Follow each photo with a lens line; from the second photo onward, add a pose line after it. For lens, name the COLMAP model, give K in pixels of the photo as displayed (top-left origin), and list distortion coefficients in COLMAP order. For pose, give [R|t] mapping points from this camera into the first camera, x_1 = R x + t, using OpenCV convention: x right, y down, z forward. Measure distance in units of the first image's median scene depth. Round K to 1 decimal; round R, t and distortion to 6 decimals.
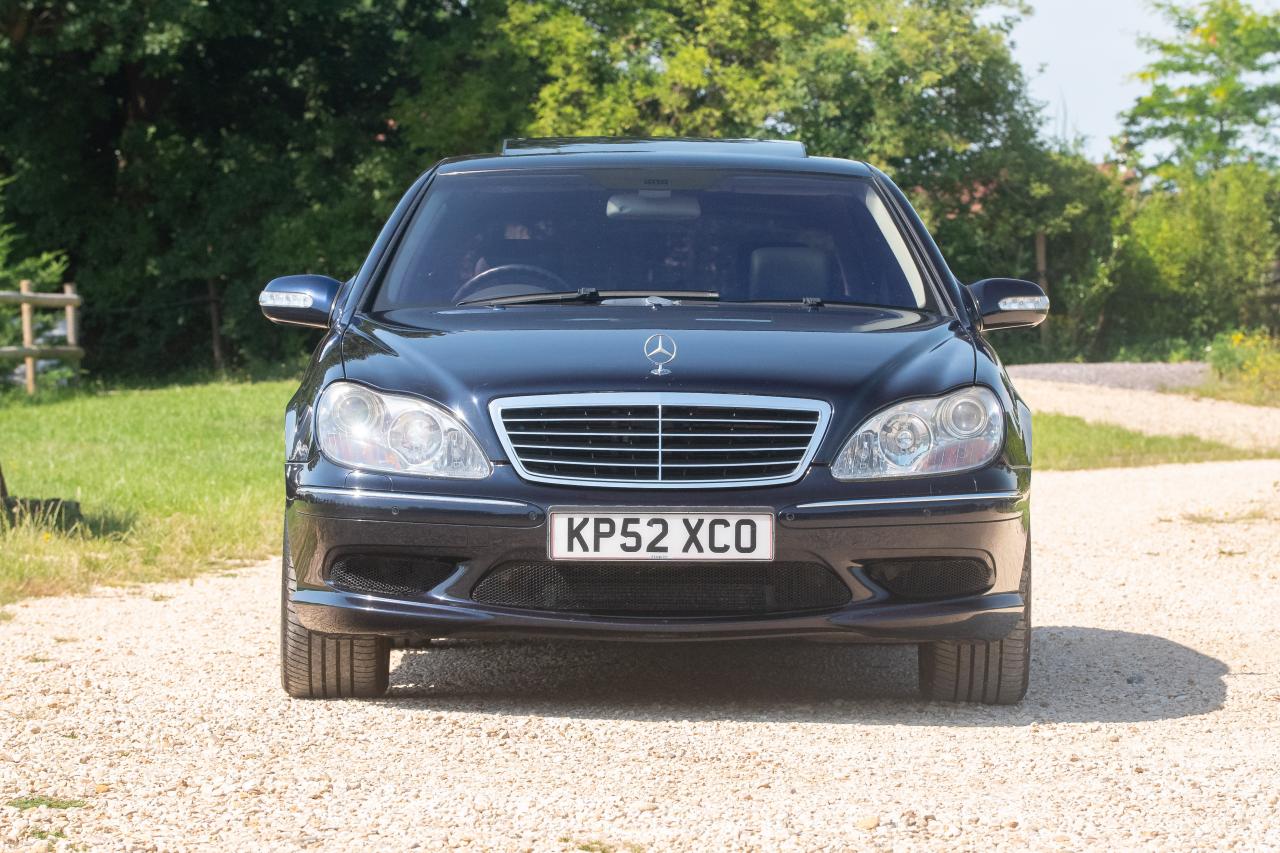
lens RADIAL K [[5333.6, 0, 641.1], [0, 5333.6, 431.4], [0, 0, 1]] dist [0.905913, 4.178569]
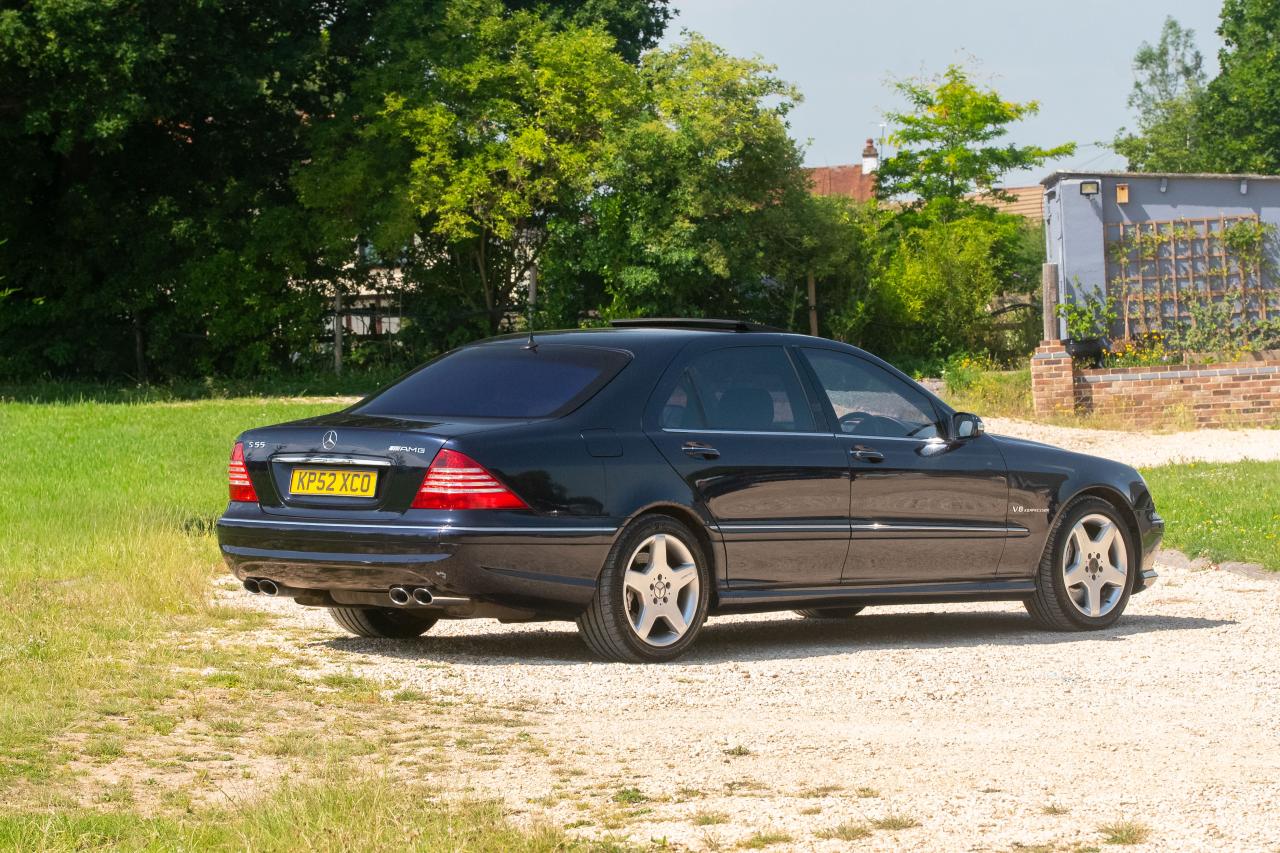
lens RADIAL K [[5053.2, 0, 636.5], [0, 5053.2, 427.3], [0, 0, 1]] dist [0.365220, 21.425322]
pose [[0.999034, -0.006500, 0.043452, -0.018000], [0.006387, 0.999976, 0.002732, -0.005173], [-0.043468, -0.002452, 0.999052, -0.178807]]
